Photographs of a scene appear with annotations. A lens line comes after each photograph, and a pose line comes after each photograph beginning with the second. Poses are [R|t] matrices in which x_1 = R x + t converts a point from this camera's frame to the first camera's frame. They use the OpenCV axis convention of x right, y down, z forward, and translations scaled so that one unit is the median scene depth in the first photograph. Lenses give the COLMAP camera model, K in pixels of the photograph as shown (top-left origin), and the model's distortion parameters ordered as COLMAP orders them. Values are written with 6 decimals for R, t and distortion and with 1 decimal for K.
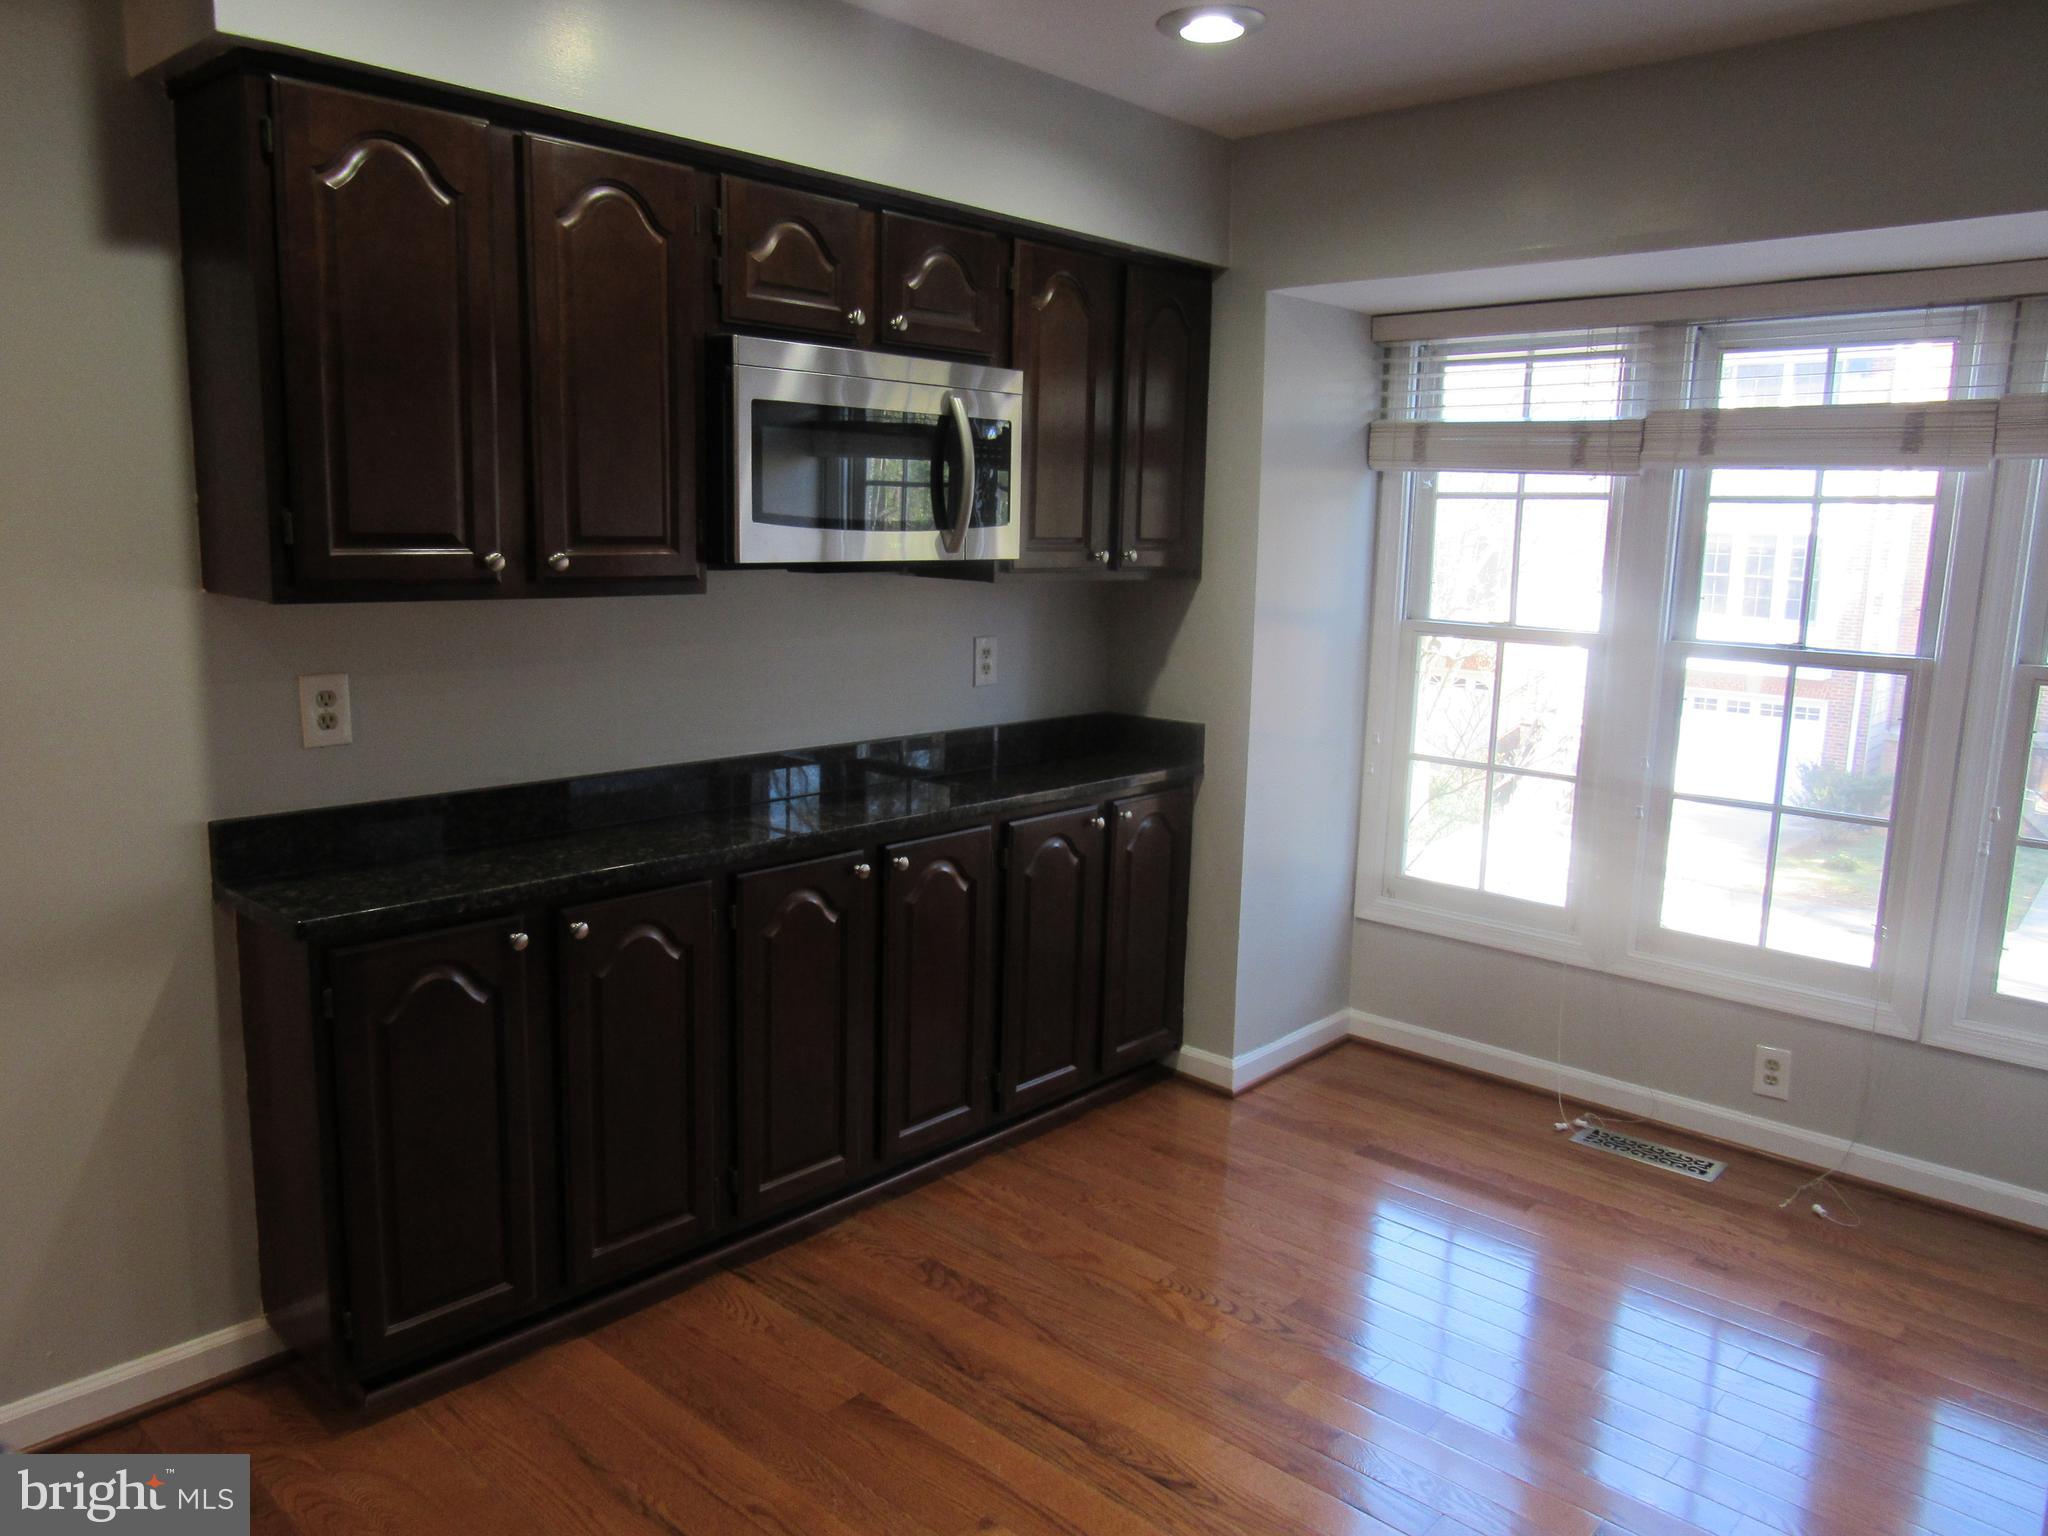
lens RADIAL K [[1467.6, 0, 990.4], [0, 1467.6, 781.3], [0, 0, 1]] dist [-0.029187, 0.002582]
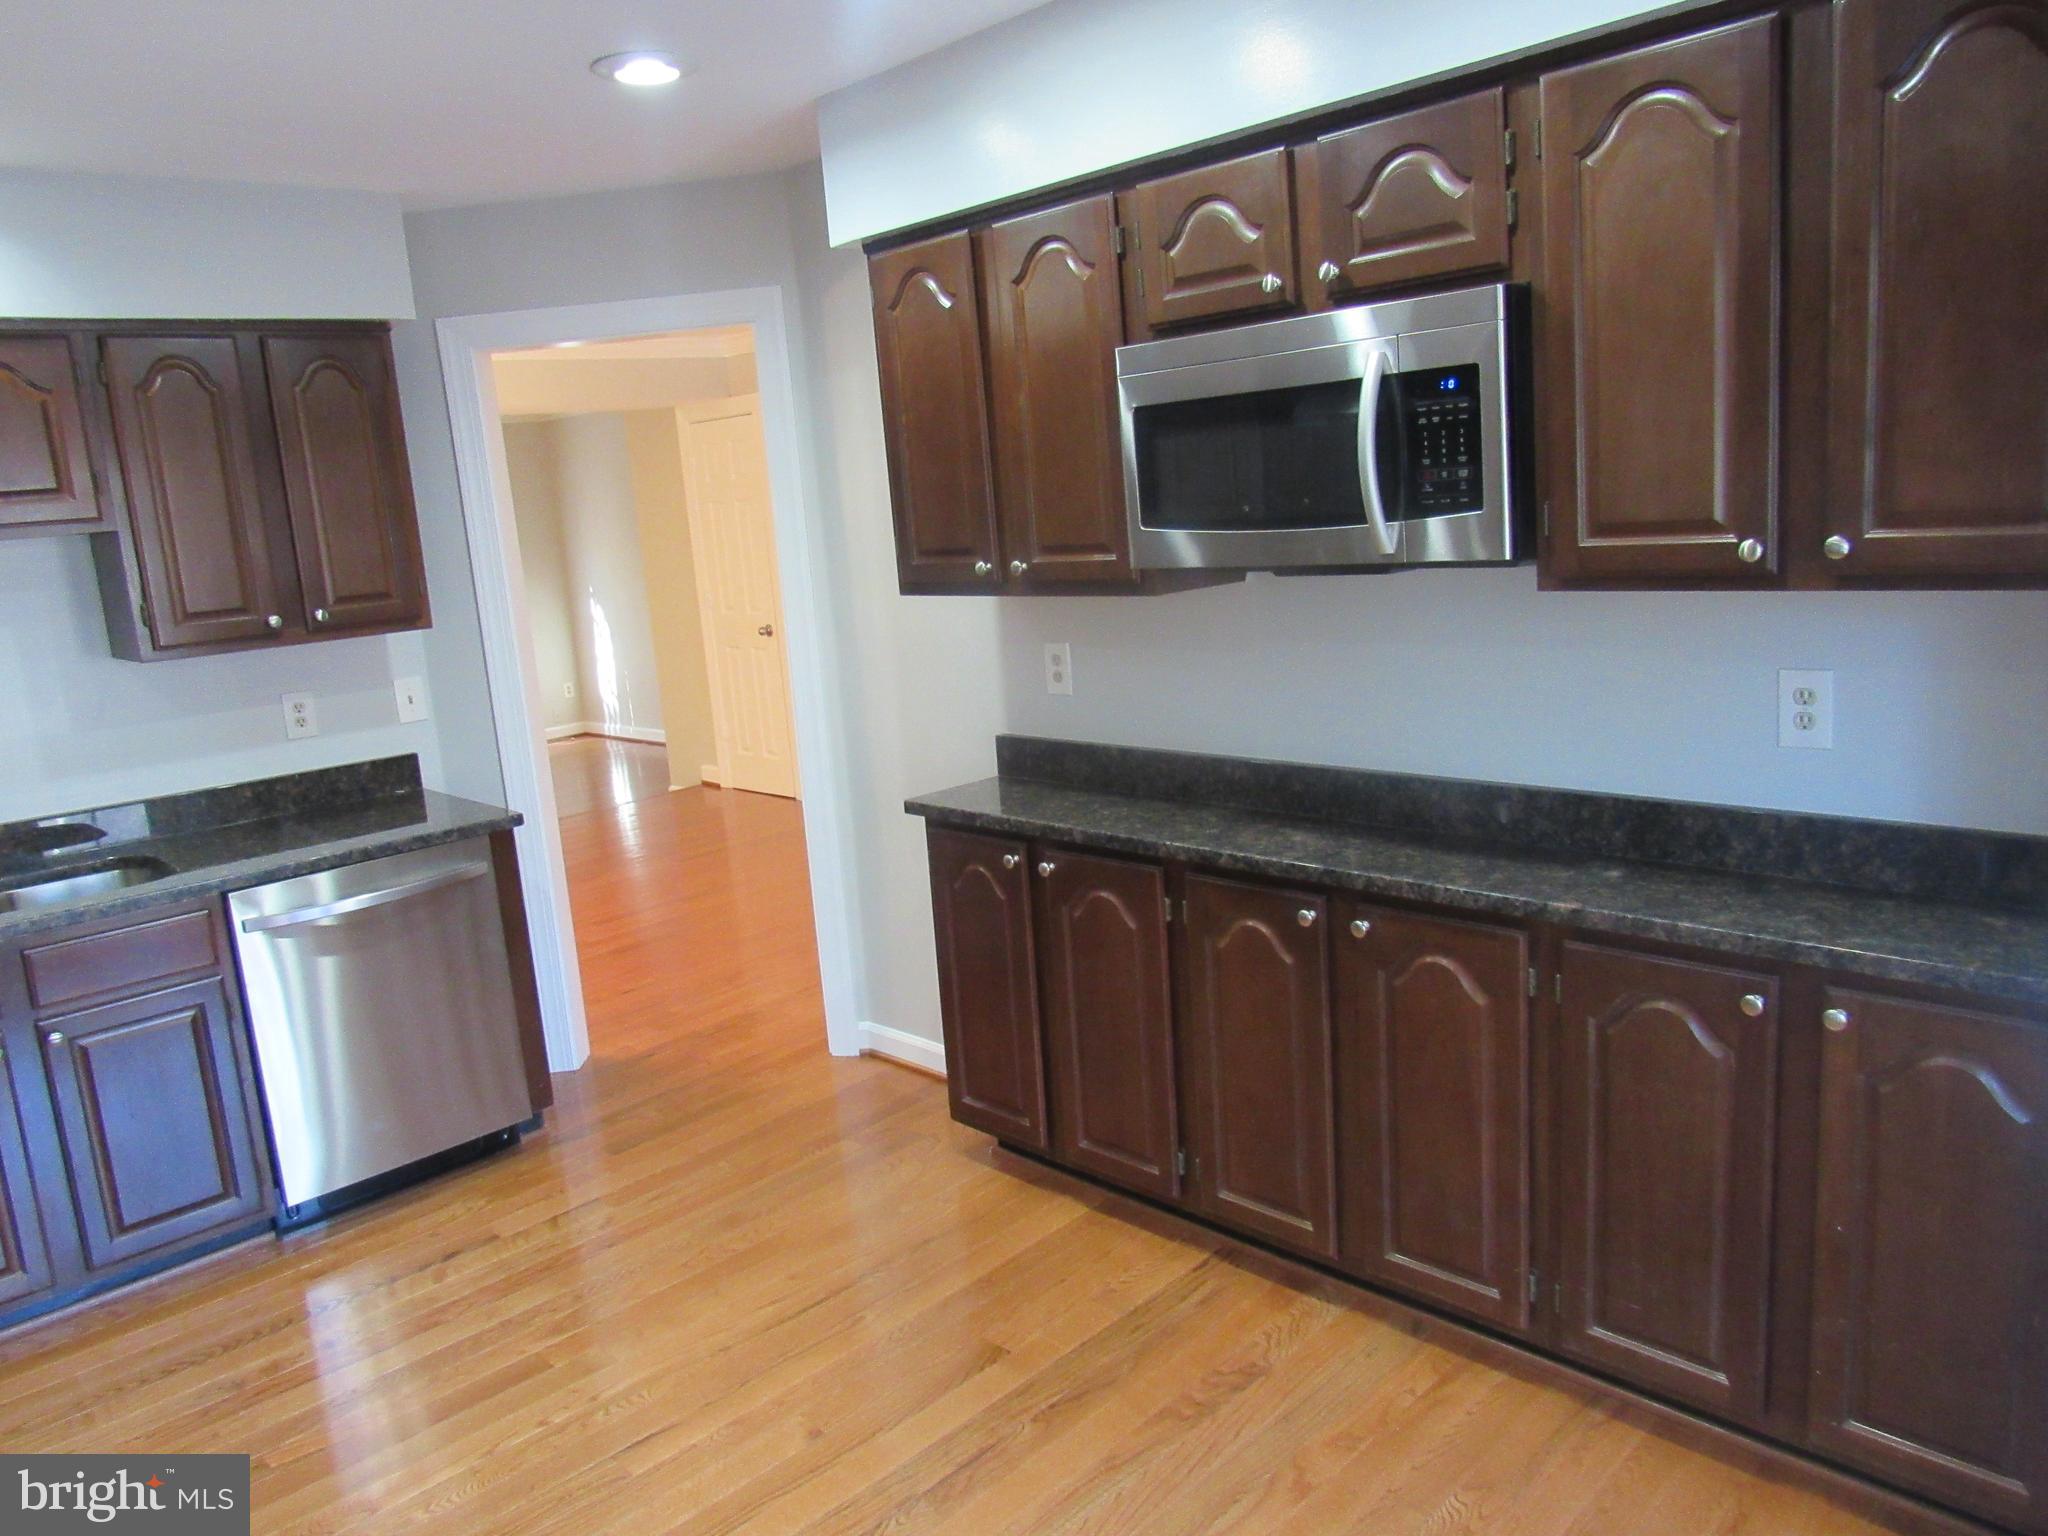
lens RADIAL K [[1467.6, 0, 1031.4], [0, 1467.6, 758.1], [0, 0, 1]] dist [-0.029187, 0.002582]
pose [[-0.057617, 0.163621, -0.984839, 0.669771], [-0.098214, 0.980764, 0.168690, -0.143071], [0.993496, 0.106444, -0.040438, 0.754244]]
